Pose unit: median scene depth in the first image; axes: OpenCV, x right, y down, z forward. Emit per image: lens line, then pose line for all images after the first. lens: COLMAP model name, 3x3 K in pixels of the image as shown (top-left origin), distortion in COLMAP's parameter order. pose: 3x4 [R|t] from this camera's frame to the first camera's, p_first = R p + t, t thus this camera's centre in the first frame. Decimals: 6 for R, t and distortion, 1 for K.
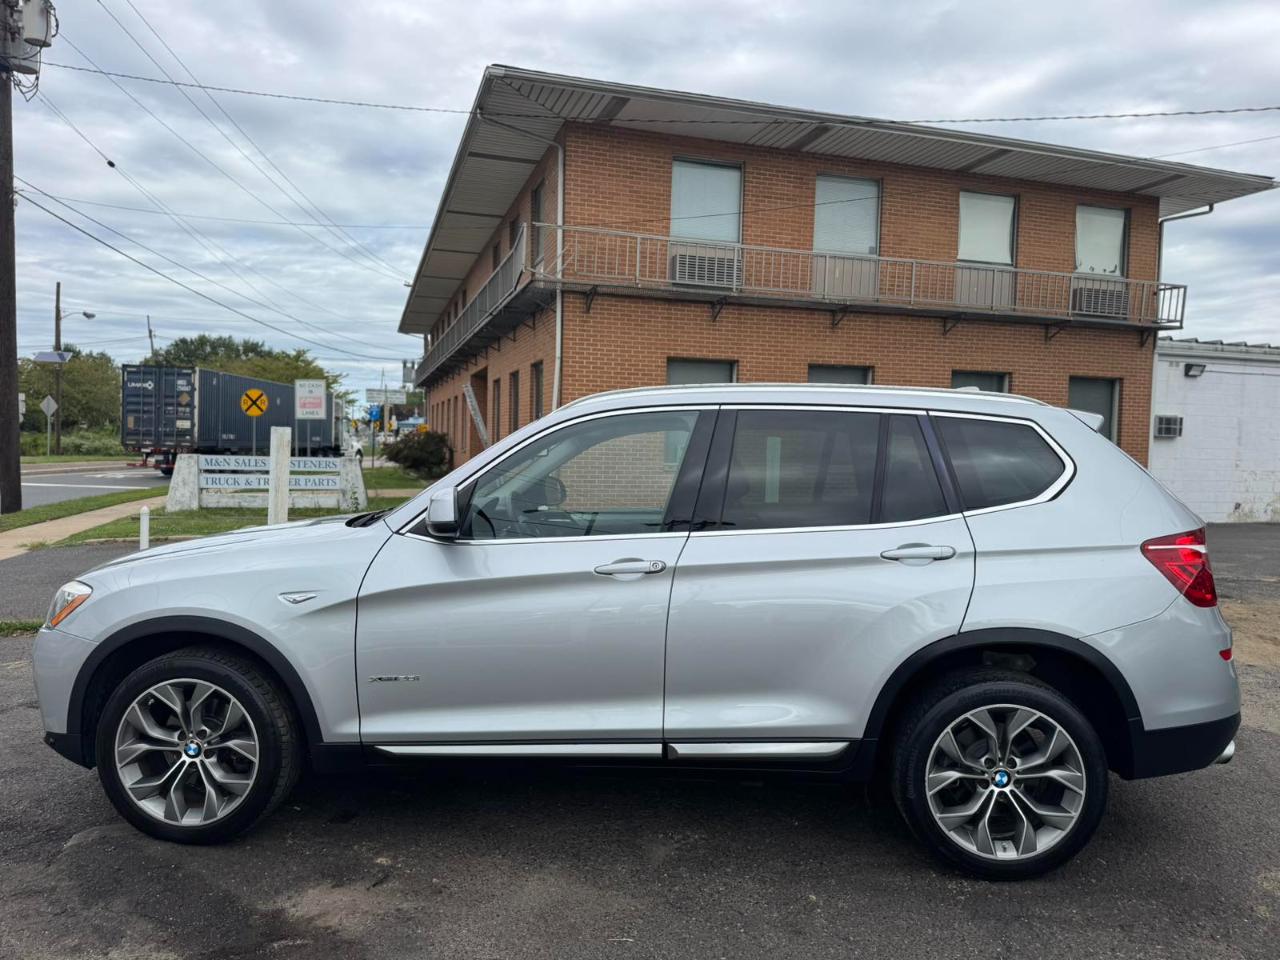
lens RADIAL K [[891.8, 0, 652.4], [0, 891.8, 471.1], [0, 0, 1]] dist [0.032207, -0.043138]
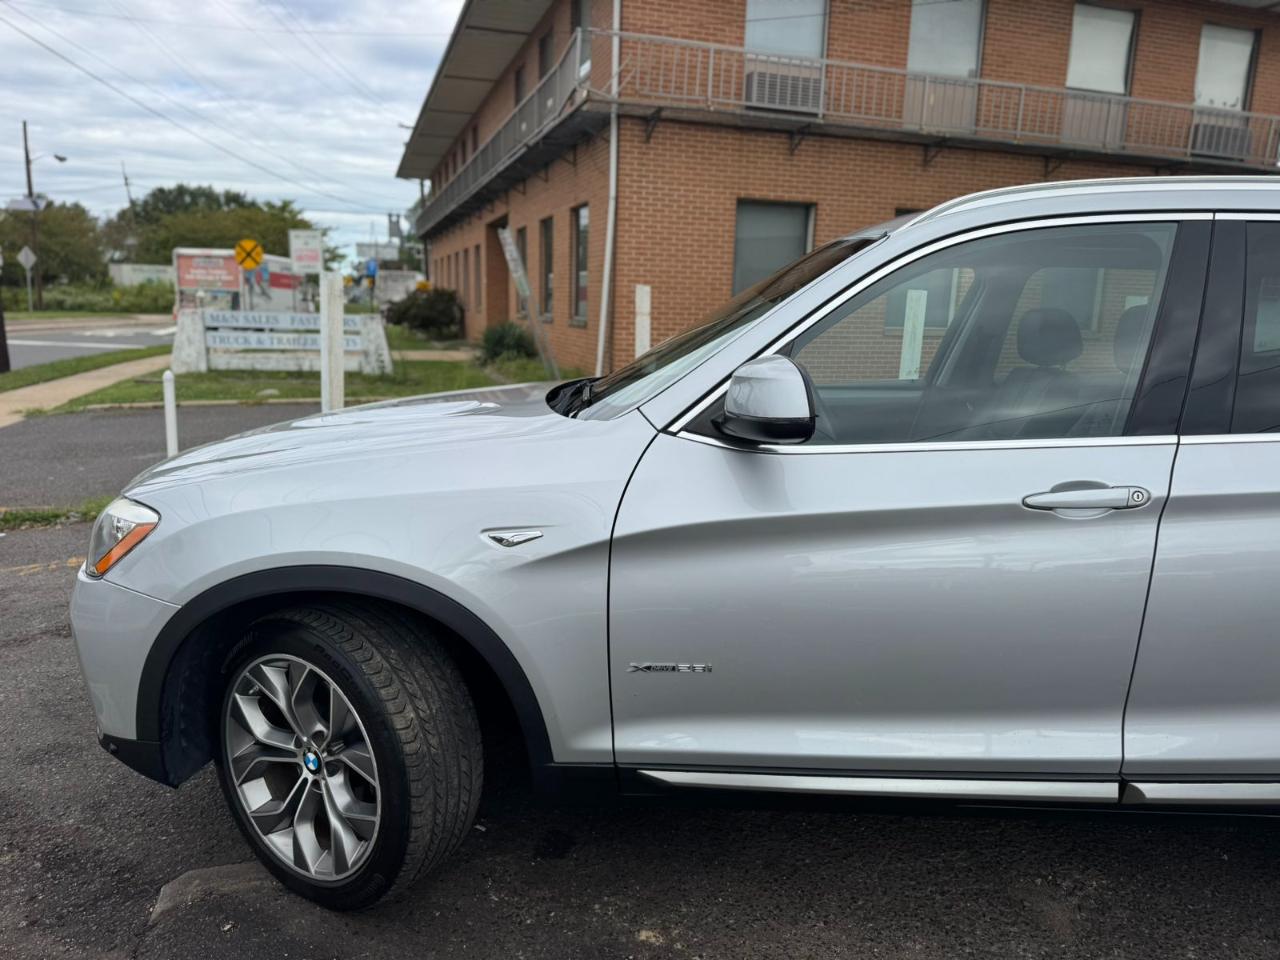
lens RADIAL K [[891.8, 0, 651.8], [0, 891.8, 477.4], [0, 0, 1]] dist [0.032207, -0.043138]
pose [[0.999956, 0.005881, 0.007356, -0.073639], [-0.006977, 0.987213, 0.159254, 0.001222], [-0.006326, -0.159299, 0.987210, 0.099762]]
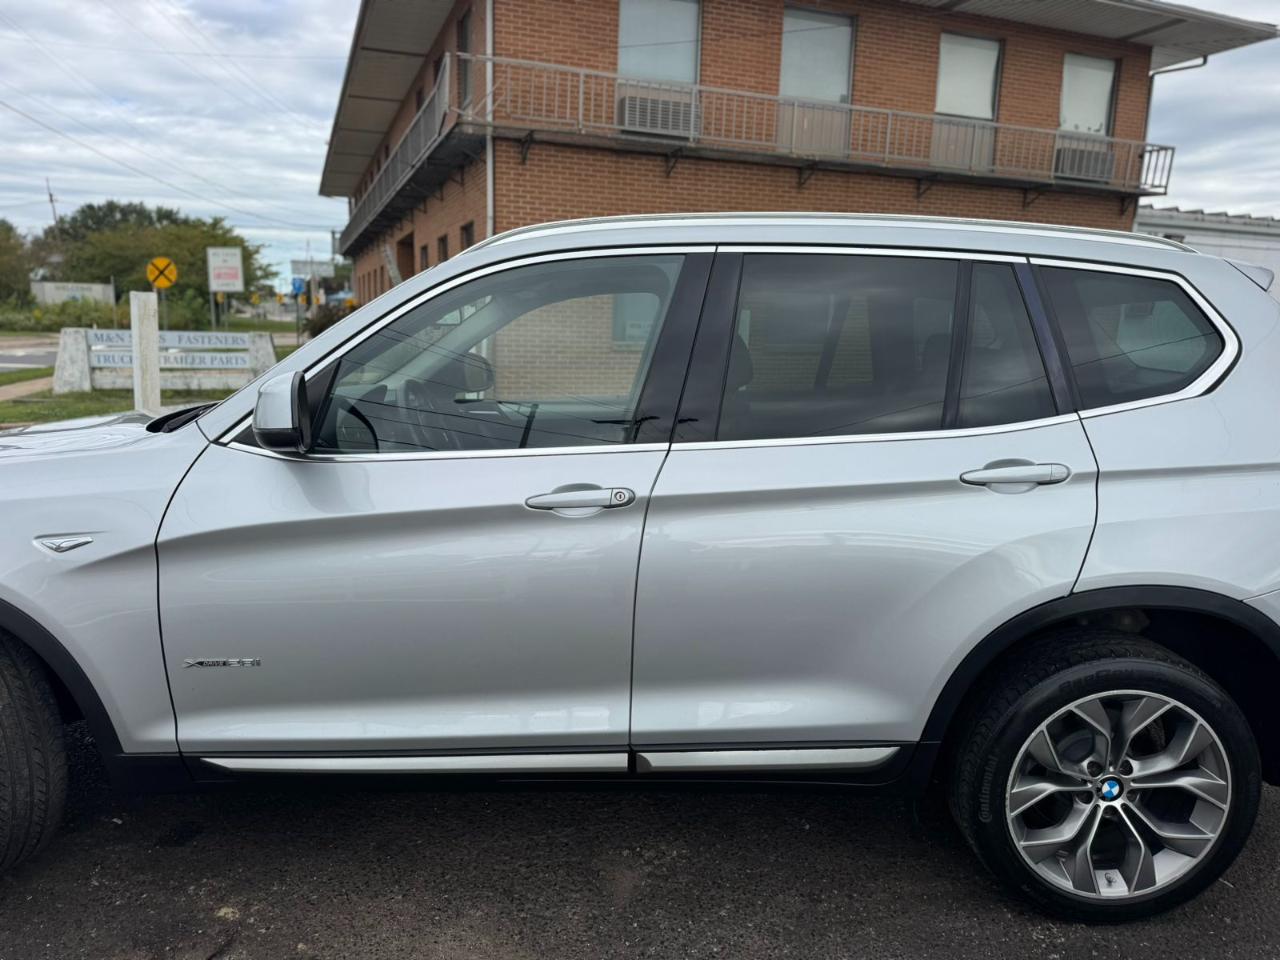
lens RADIAL K [[891.8, 0, 646.0], [0, 891.8, 475.4], [0, 0, 1]] dist [0.032207, -0.043138]
pose [[0.998458, -0.006314, 0.055151, -0.003128], [-0.001461, 0.990178, 0.139807, 0.000129], [-0.055492, -0.139672, 0.988642, 0.082113]]
